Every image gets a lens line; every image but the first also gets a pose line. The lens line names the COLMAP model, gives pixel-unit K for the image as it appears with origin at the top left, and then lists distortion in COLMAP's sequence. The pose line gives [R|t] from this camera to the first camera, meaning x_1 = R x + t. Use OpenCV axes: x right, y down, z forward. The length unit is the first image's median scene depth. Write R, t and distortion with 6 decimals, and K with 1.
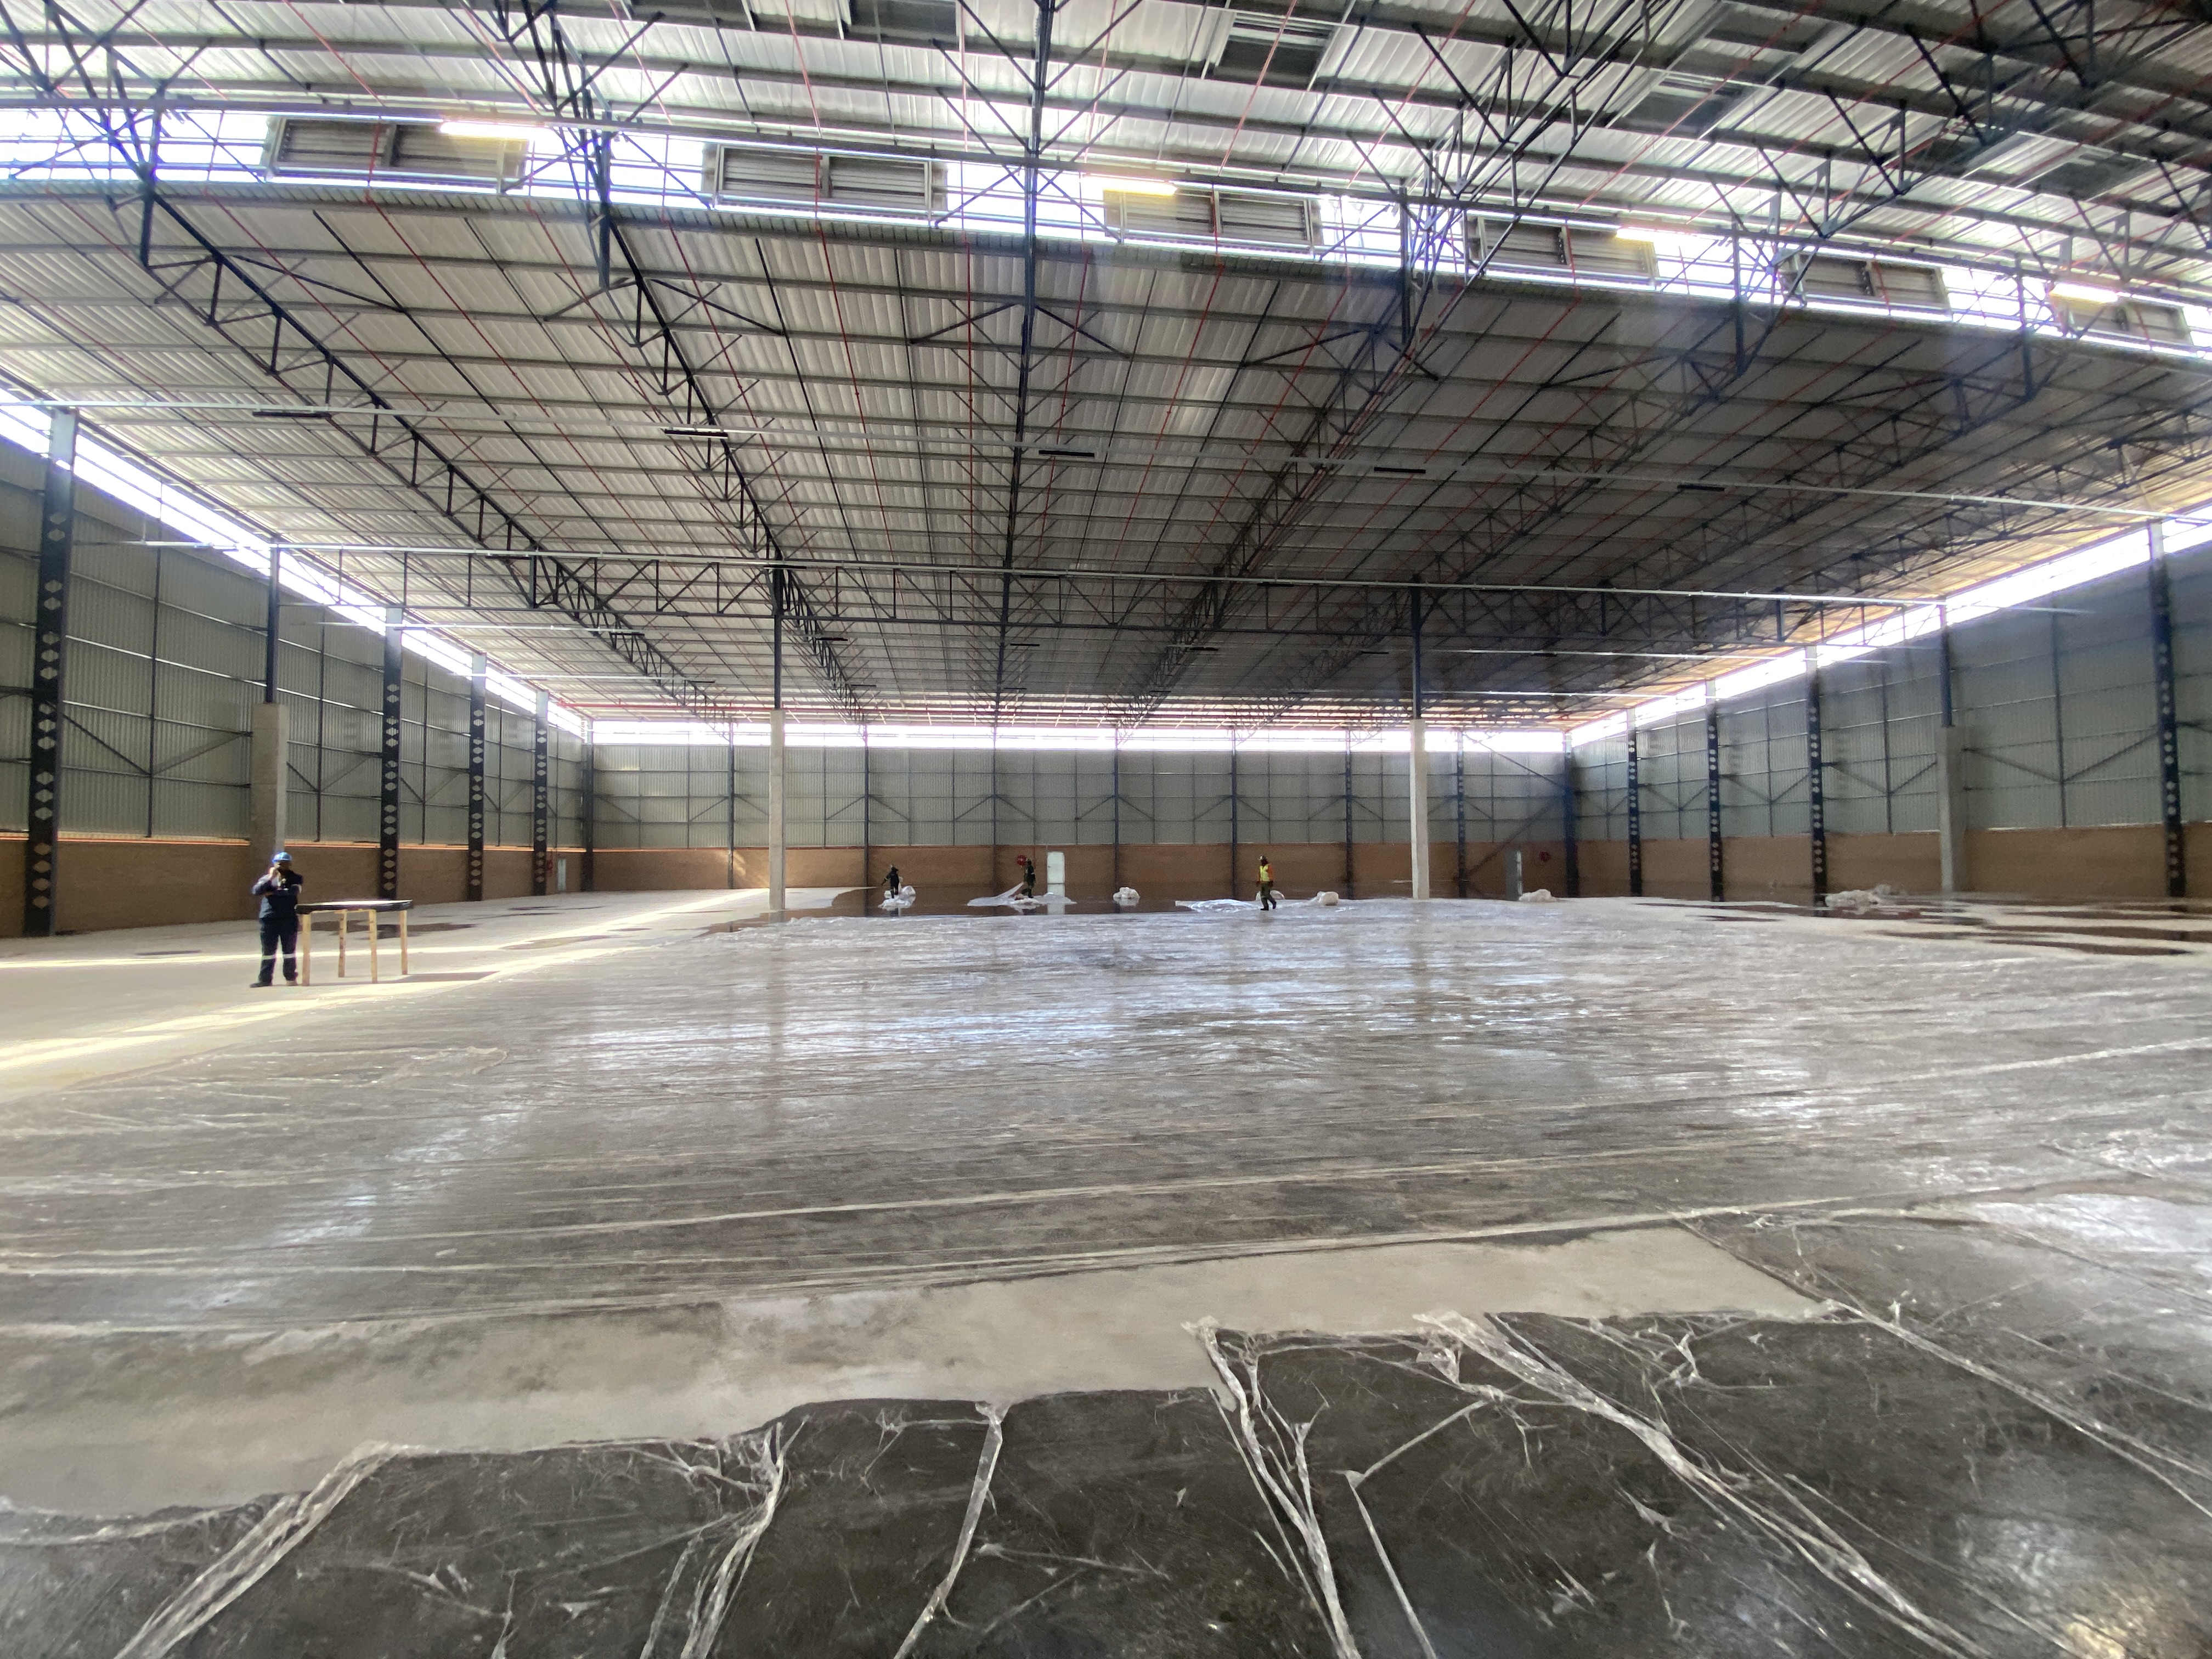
lens RADIAL K [[904.8, 0, 1104.1], [0, 904.8, 827.1], [0, 0, 1]] dist [0.010837, -0.016610]
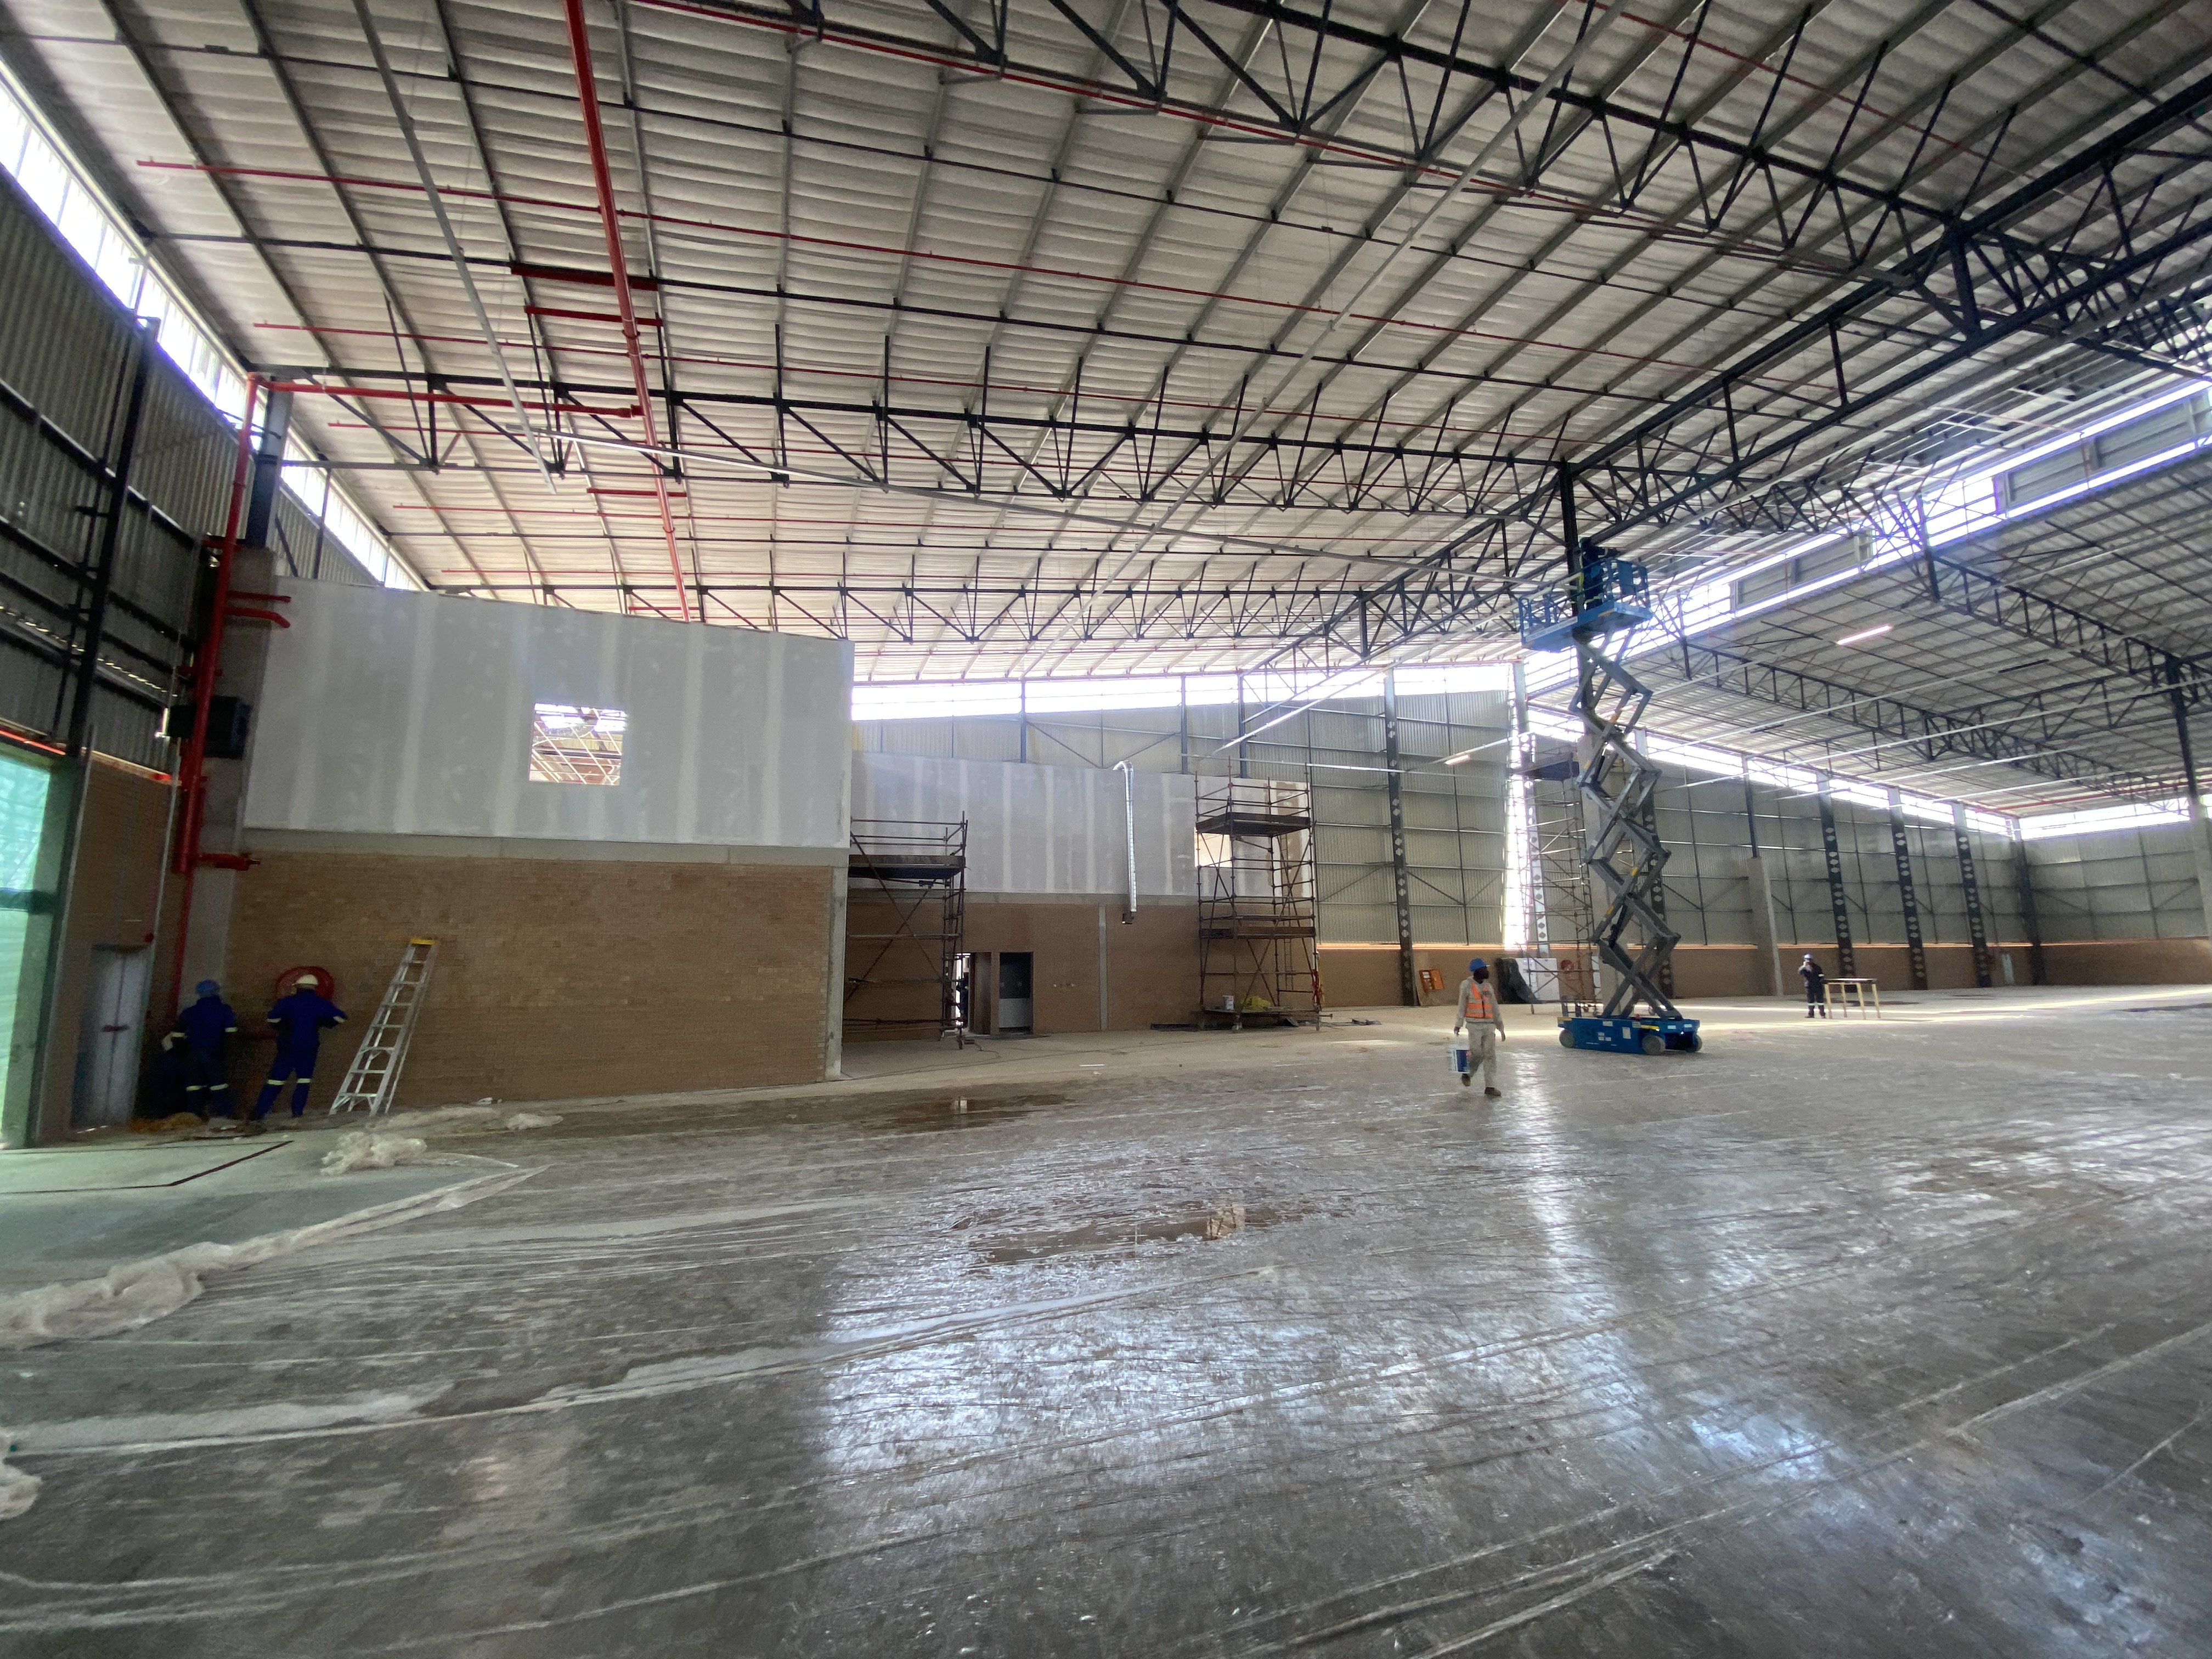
lens RADIAL K [[904.8, 0, 1104.1], [0, 904.8, 827.1], [0, 0, 1]] dist [0.010837, -0.016610]
pose [[0.229230, -0.144517, -0.962584, 0.458591], [0.044456, 0.989439, -0.137962, -0.030705], [0.972357, -0.011167, 0.233233, -0.633358]]
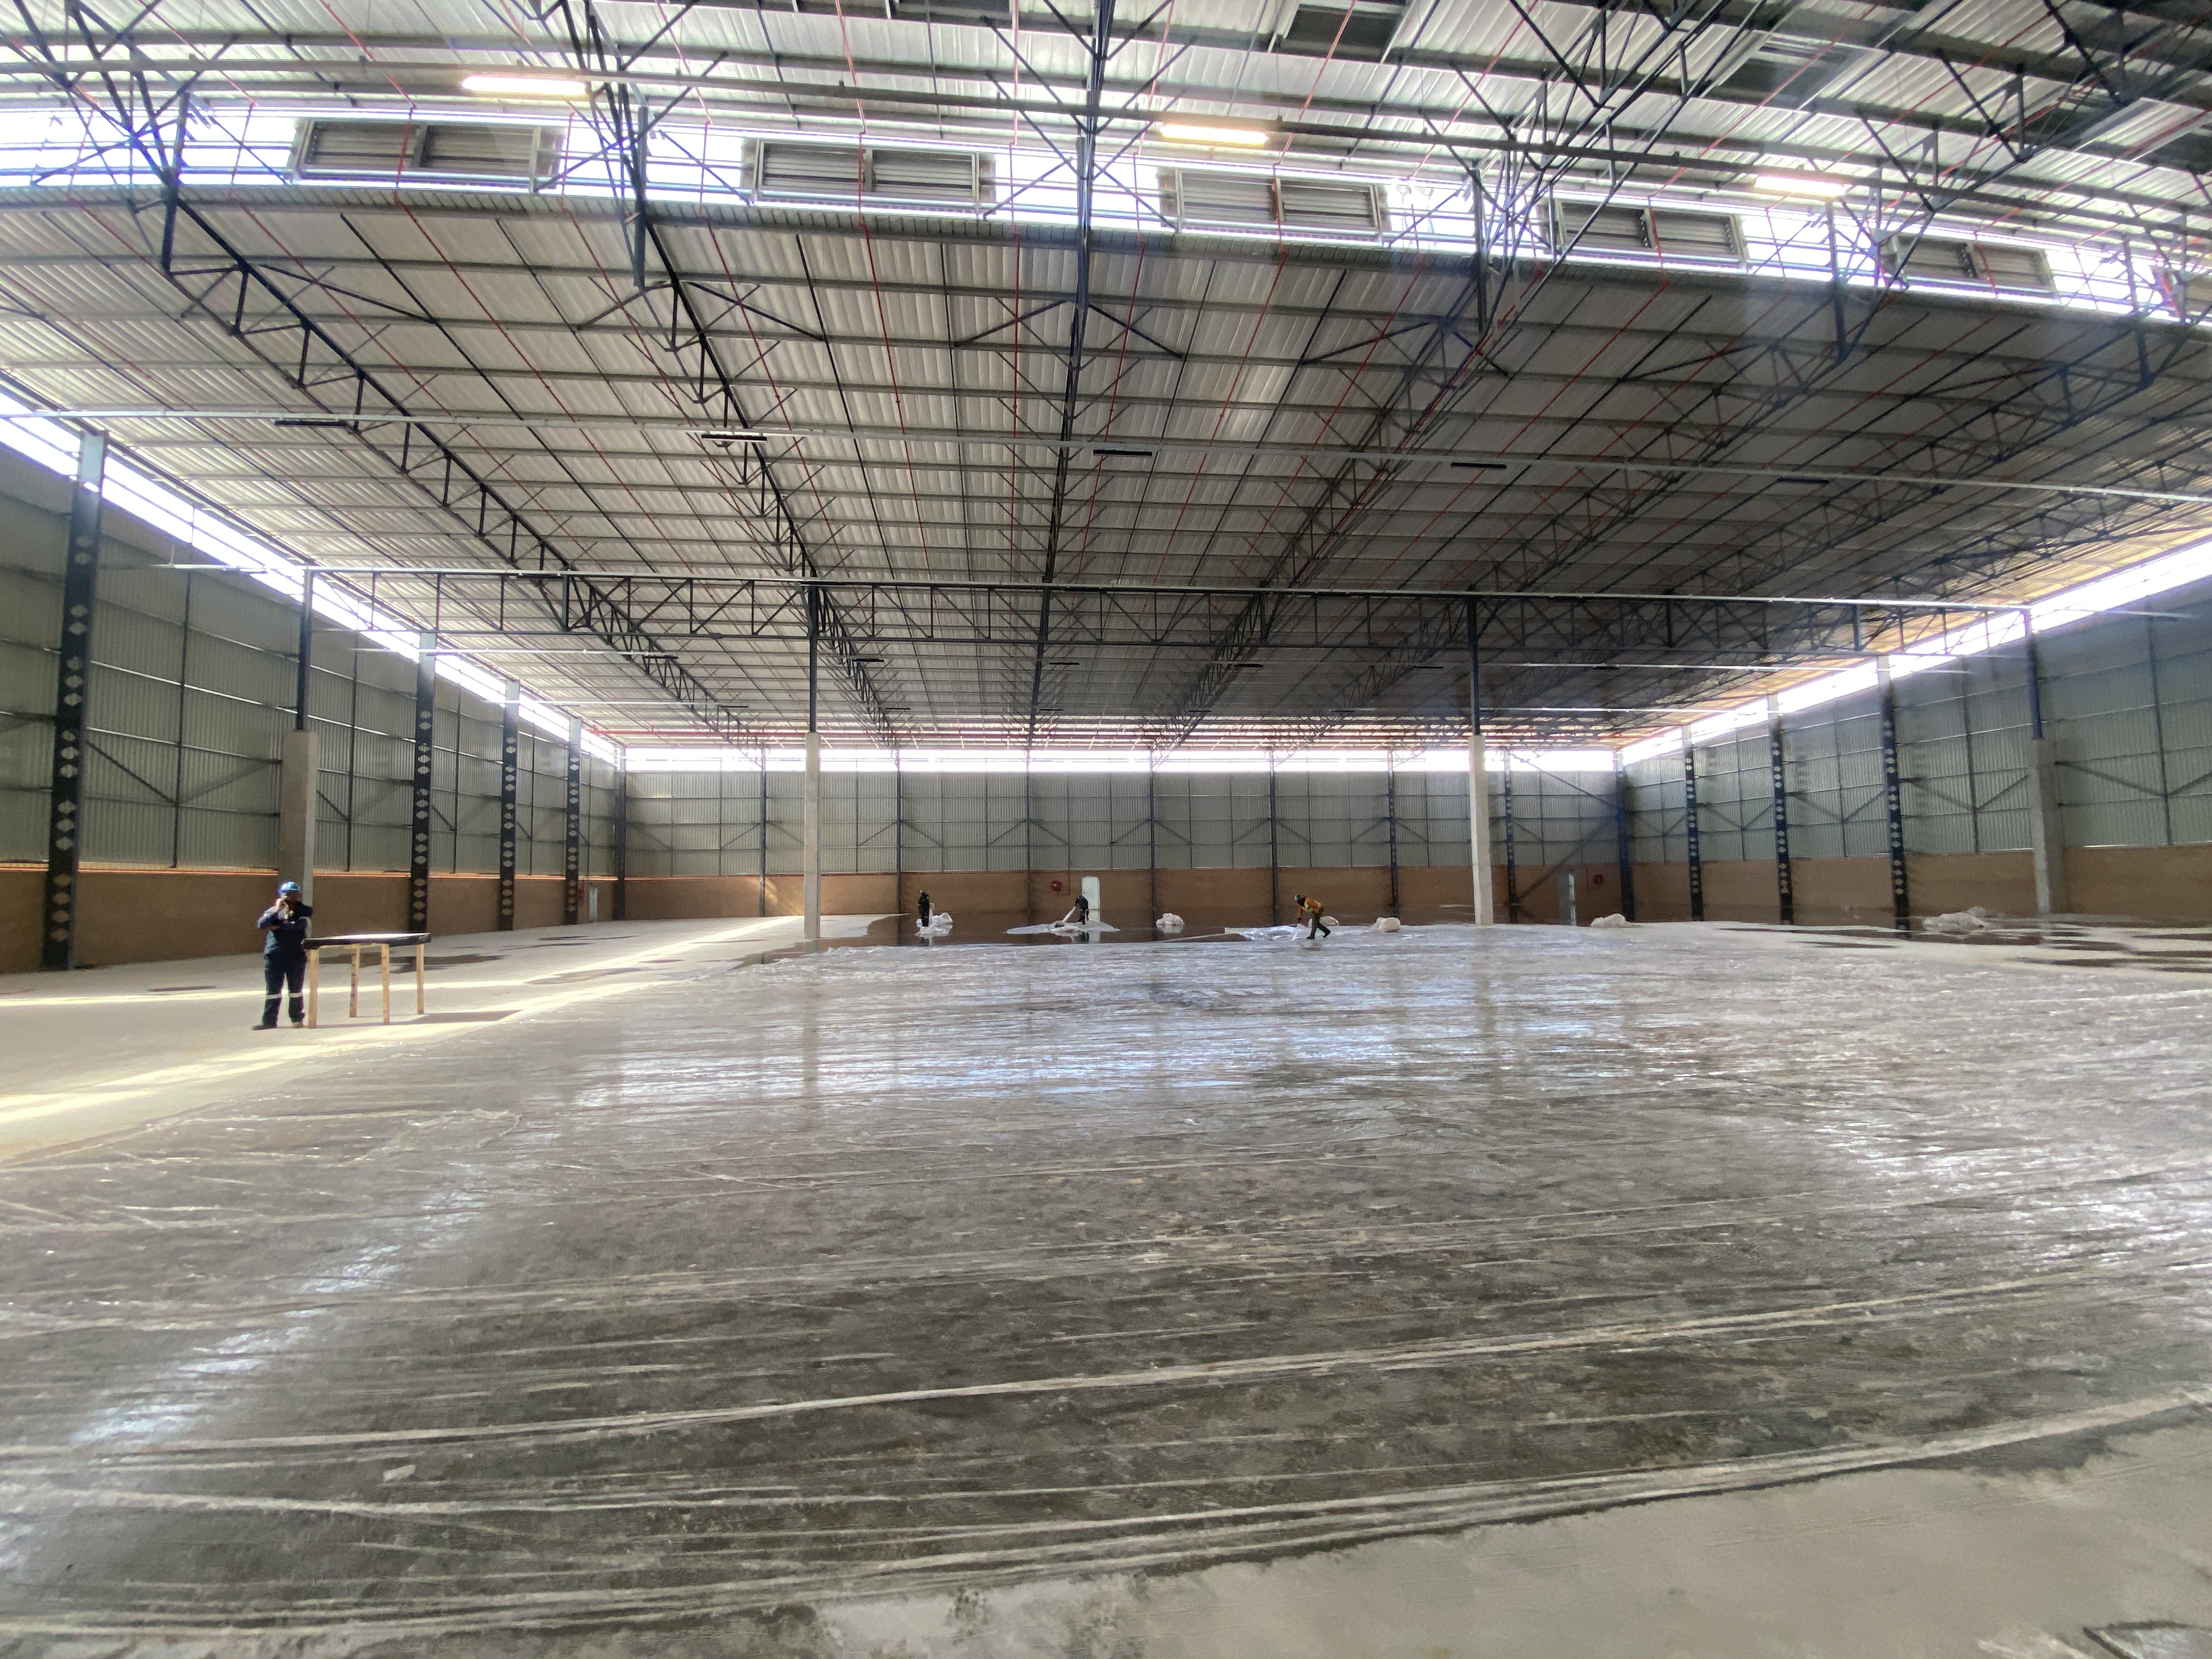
lens RADIAL K [[904.8, 0, 1104.1], [0, 904.8, 827.1], [0, 0, 1]] dist [0.010837, -0.016610]
pose [[0.999608, -0.007177, -0.027078, -0.031744], [0.006421, 0.999590, -0.027896, 0.001502], [0.027267, 0.027712, 0.999244, 0.058348]]
